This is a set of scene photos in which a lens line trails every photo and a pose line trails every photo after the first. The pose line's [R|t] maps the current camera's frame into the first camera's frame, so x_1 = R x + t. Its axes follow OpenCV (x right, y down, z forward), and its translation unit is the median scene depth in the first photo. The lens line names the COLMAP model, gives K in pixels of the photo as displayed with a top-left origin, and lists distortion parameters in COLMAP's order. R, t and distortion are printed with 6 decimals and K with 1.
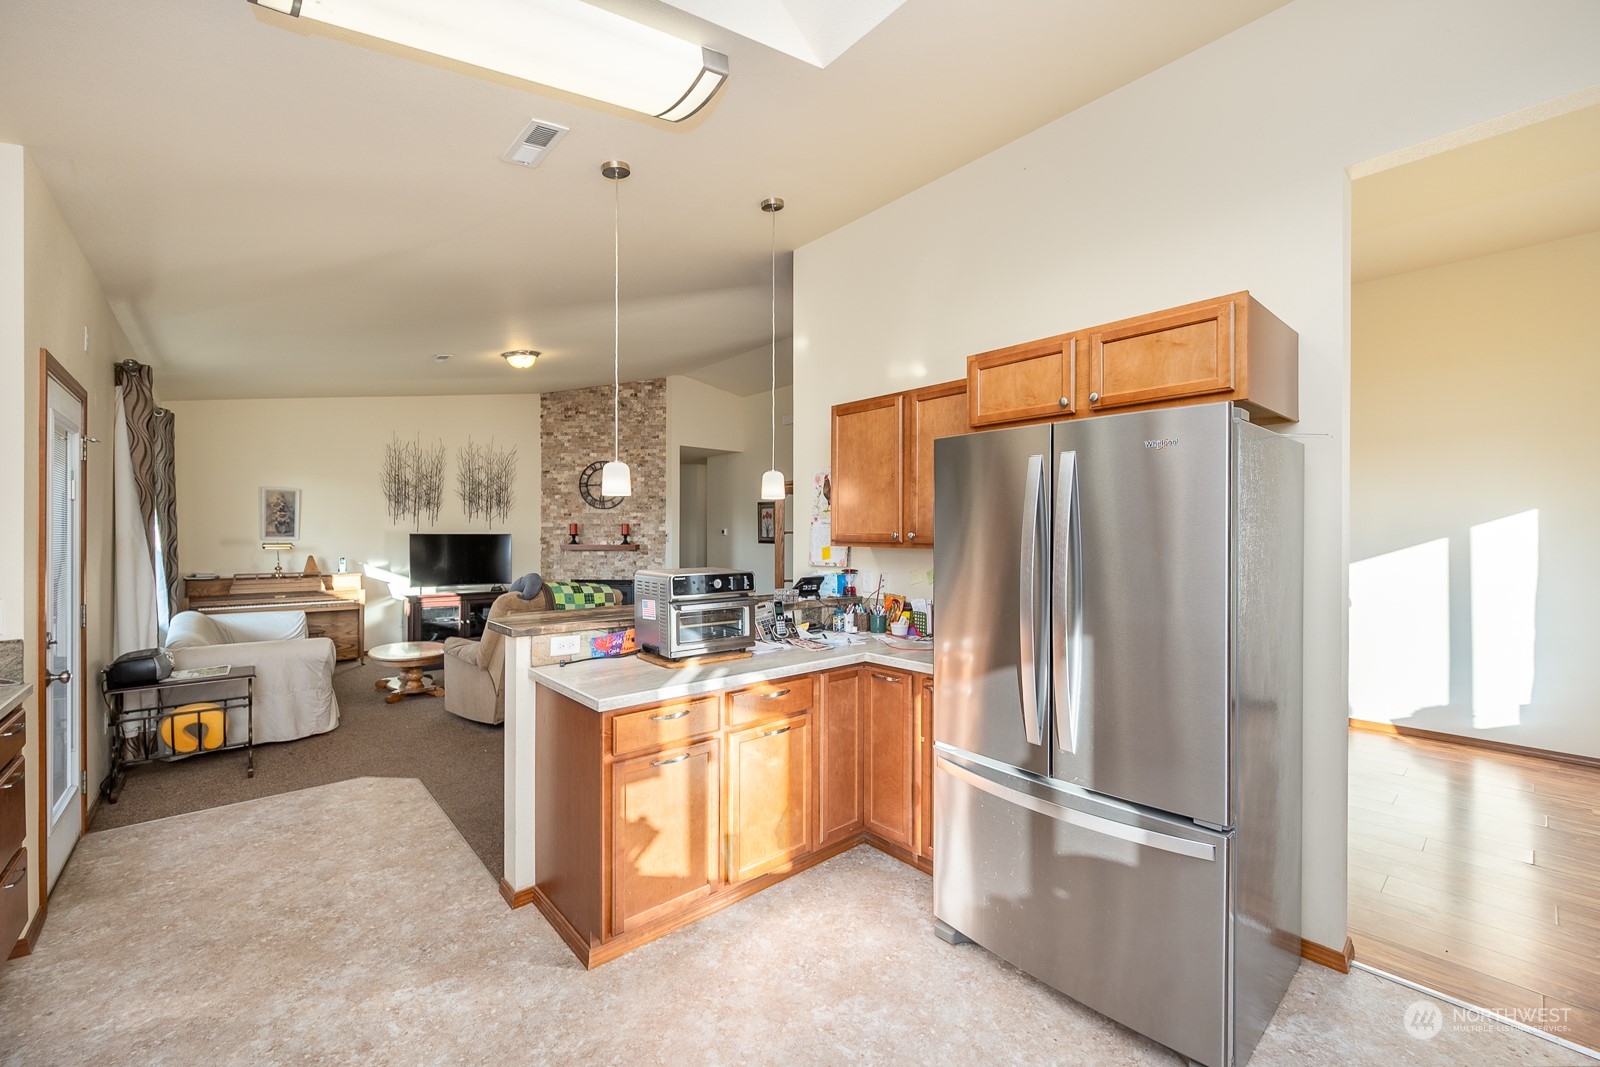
lens RADIAL K [[646.0, 0, 793.9], [0, 646.0, 530.8], [0, 0, 1]] dist [0.001320, -0.000183]
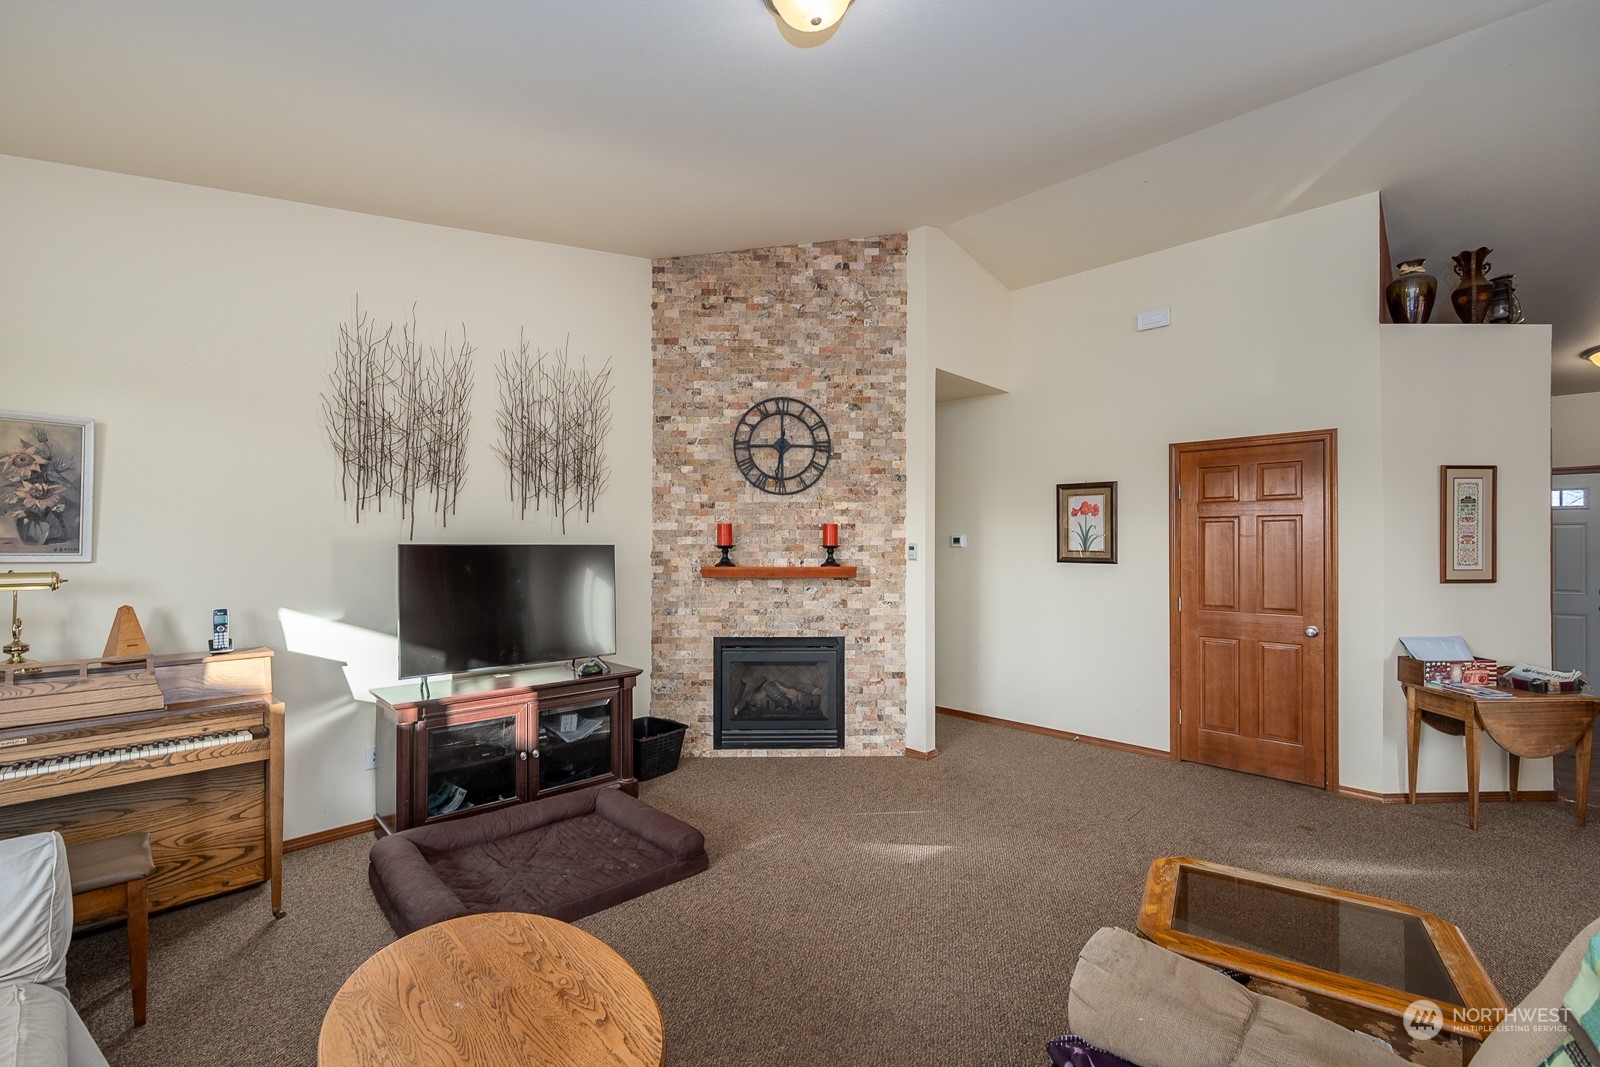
lens RADIAL K [[666.9, 0, 773.1], [0, 666.9, 537.1], [0, 0, 1]] dist [-0.000658, 0.000531]
pose [[0.997941, 0.001465, 0.064126, -0.334022], [-0.001223, 0.999992, -0.003811, 0.000956], [-0.064131, 0.003724, 0.997935, 0.490871]]
